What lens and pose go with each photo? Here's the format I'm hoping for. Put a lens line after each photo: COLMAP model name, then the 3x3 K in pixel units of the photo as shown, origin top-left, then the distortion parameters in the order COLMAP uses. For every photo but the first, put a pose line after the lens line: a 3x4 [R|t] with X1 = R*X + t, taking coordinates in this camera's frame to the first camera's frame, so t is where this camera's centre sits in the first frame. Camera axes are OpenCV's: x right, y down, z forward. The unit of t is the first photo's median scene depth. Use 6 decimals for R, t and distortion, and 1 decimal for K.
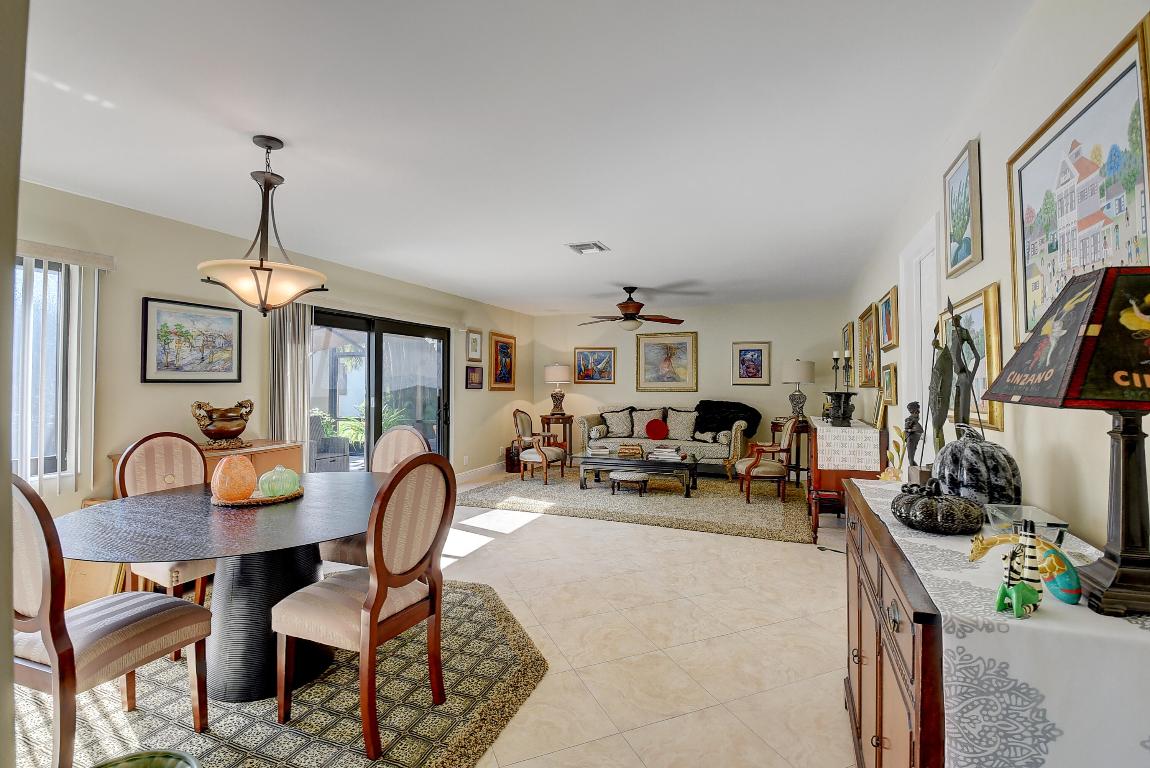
lens RADIAL K [[503.7, 0, 577.7], [0, 503.7, 376.4], [0, 0, 1]] dist [0.006051, -0.018782]
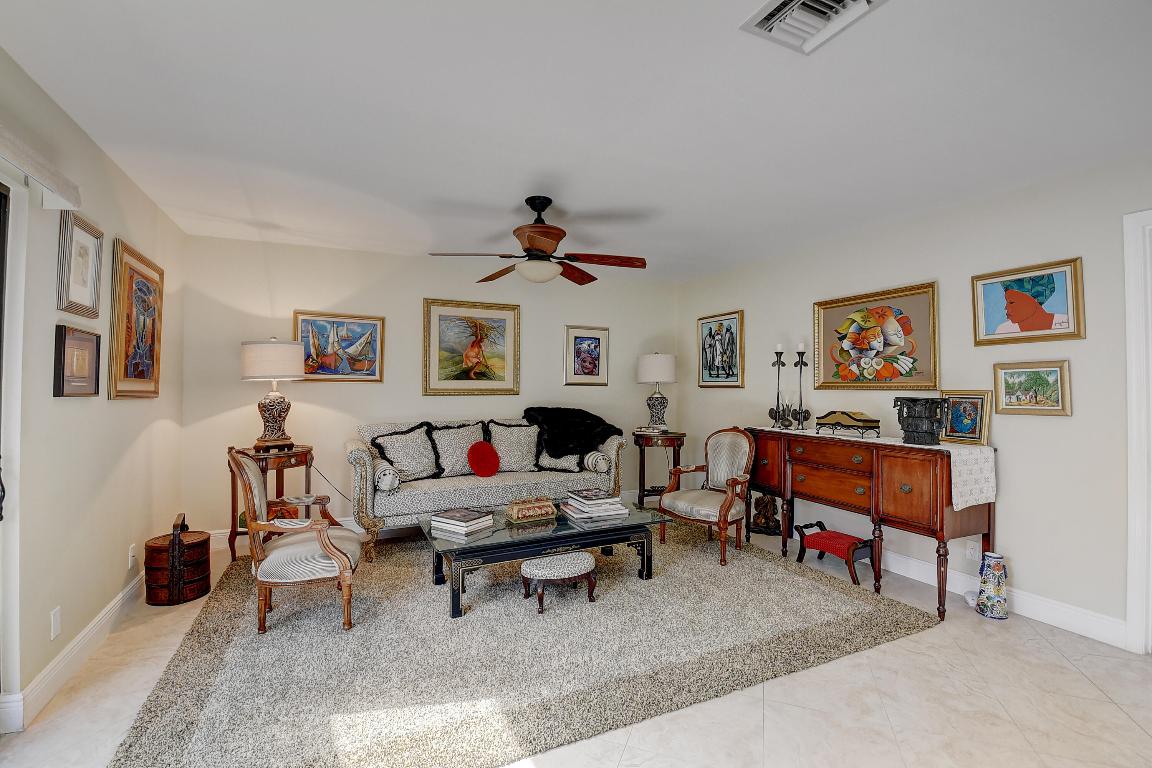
lens RADIAL K [[504.6, 0, 578.7], [0, 504.6, 376.4], [0, 0, 1]] dist [0.006051, -0.018782]
pose [[0.685953, 0.013298, 0.727525, -0.201329], [-0.015535, 0.999873, -0.003629, 0.007319], [-0.727480, -0.008813, 0.686072, 0.494521]]
